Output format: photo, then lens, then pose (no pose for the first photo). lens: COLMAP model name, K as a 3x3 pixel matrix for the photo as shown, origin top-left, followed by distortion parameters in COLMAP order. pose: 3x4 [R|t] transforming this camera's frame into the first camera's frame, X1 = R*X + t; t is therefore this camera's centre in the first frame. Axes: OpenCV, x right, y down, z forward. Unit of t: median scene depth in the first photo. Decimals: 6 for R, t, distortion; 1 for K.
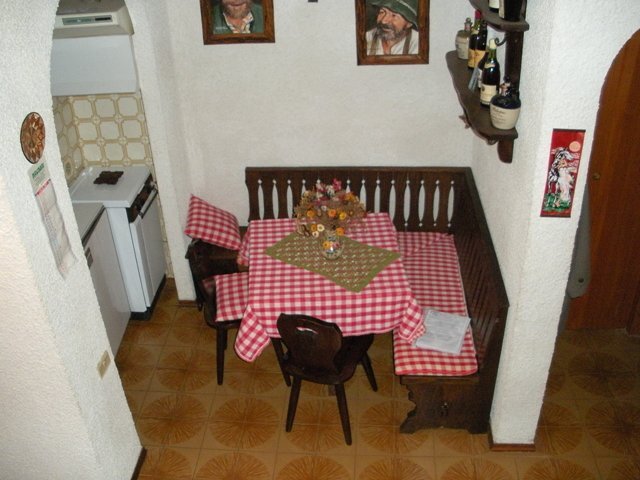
lens RADIAL K [[677.0, 0, 300.4], [0, 677.0, 241.2], [0, 0, 1]] dist [-0.300611, 0.348661]
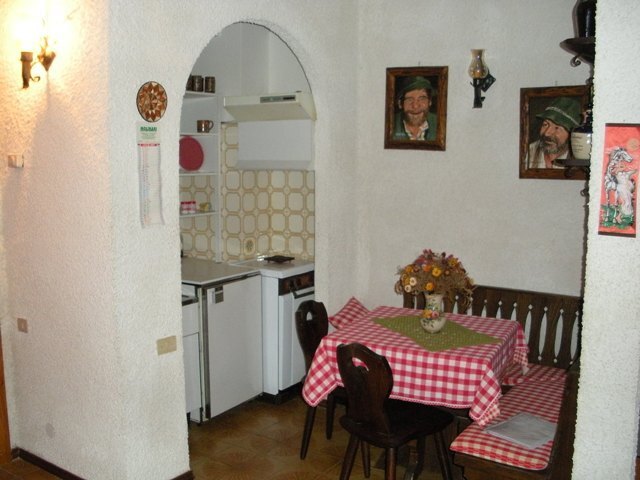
lens RADIAL K [[677.0, 0, 300.4], [0, 677.0, 241.2], [0, 0, 1]] dist [-0.300611, 0.348661]
pose [[0.867732, 0.123828, -0.481361, 0.323486], [-0.306930, 0.895248, -0.322993, 0.270392], [0.390942, 0.428015, 0.814842, 0.119494]]
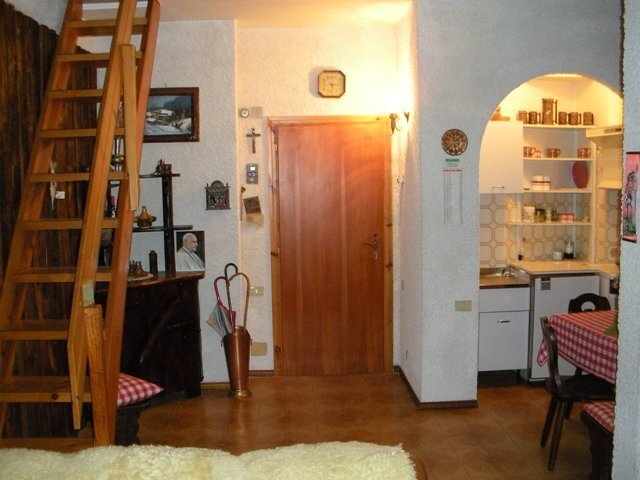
lens RADIAL K [[677.0, 0, 300.4], [0, 677.0, 241.2], [0, 0, 1]] dist [-0.300611, 0.348661]
pose [[0.114569, 0.155510, -0.981168, 0.997540], [-0.515889, 0.853365, 0.075014, 0.118222], [0.848960, 0.497580, 0.177994, 0.268445]]
